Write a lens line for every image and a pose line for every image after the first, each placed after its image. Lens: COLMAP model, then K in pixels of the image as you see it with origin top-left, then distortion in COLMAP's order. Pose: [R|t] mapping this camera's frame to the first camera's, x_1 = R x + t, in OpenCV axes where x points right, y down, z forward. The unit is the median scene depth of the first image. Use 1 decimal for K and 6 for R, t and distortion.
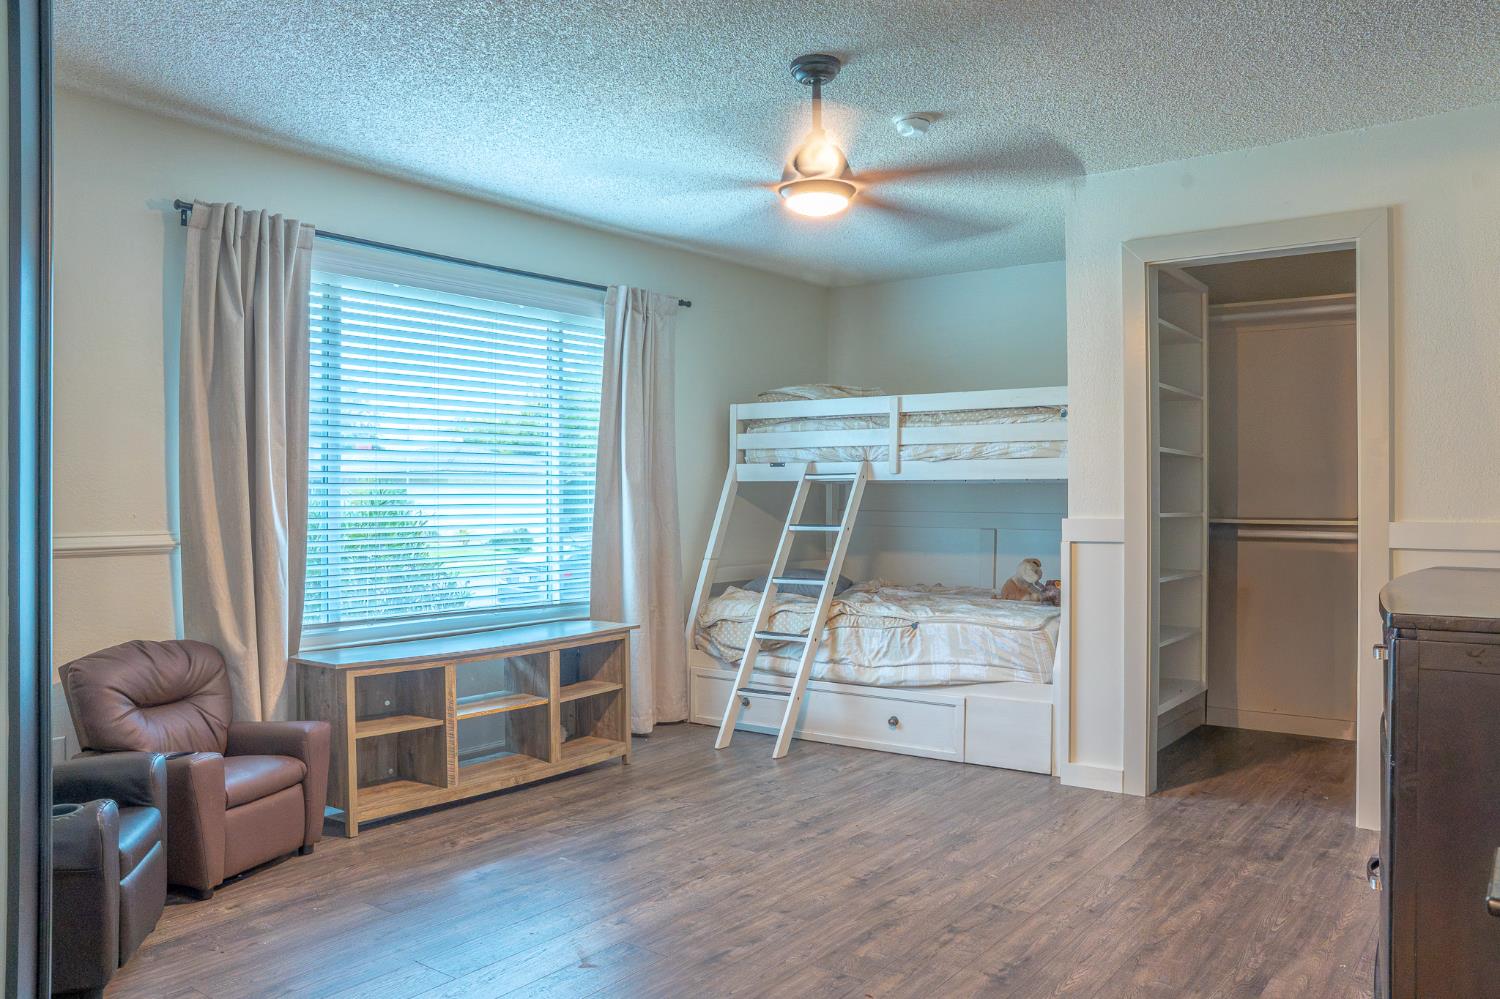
lens RADIAL K [[1169.0, 0, 750.7], [0, 1169.0, 525.3], [0, 0, 1]] dist [-0.002792, -0.000045]
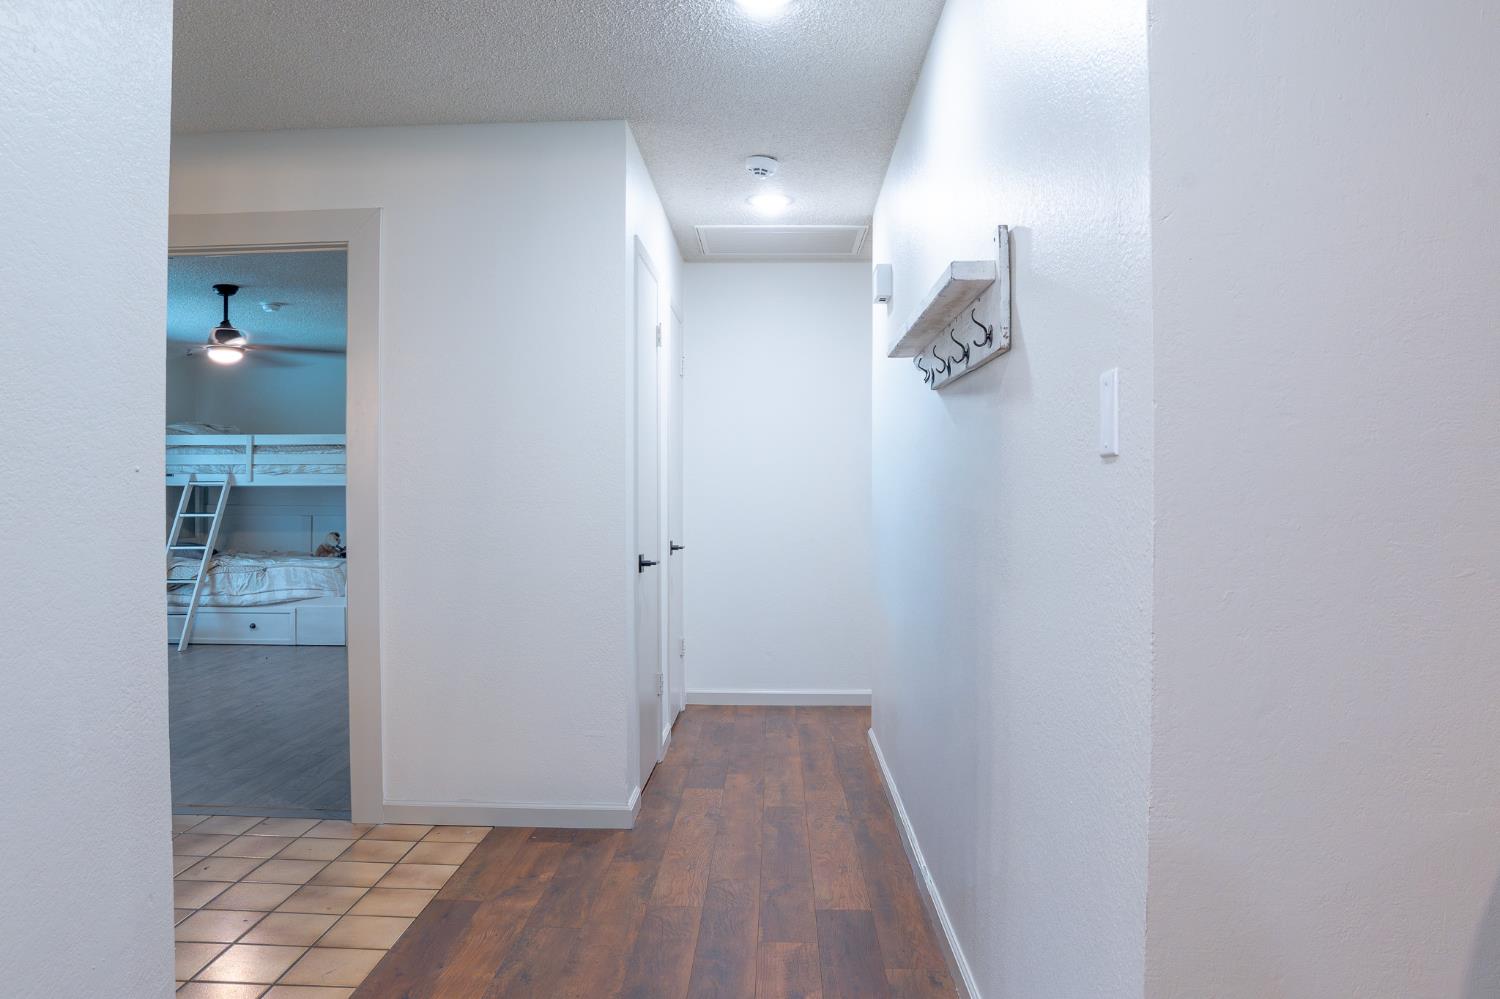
lens RADIAL K [[1058.3, 0, 750.0], [0, 1058.3, 499.5], [0, 0, 1]] dist [-0.134452, 0.096823]
pose [[0.822201, -0.002745, 0.569190, -0.130570], [0.016579, 0.999680, -0.019127, 0.021811], [-0.568955, 0.025163, 0.821983, -0.631253]]
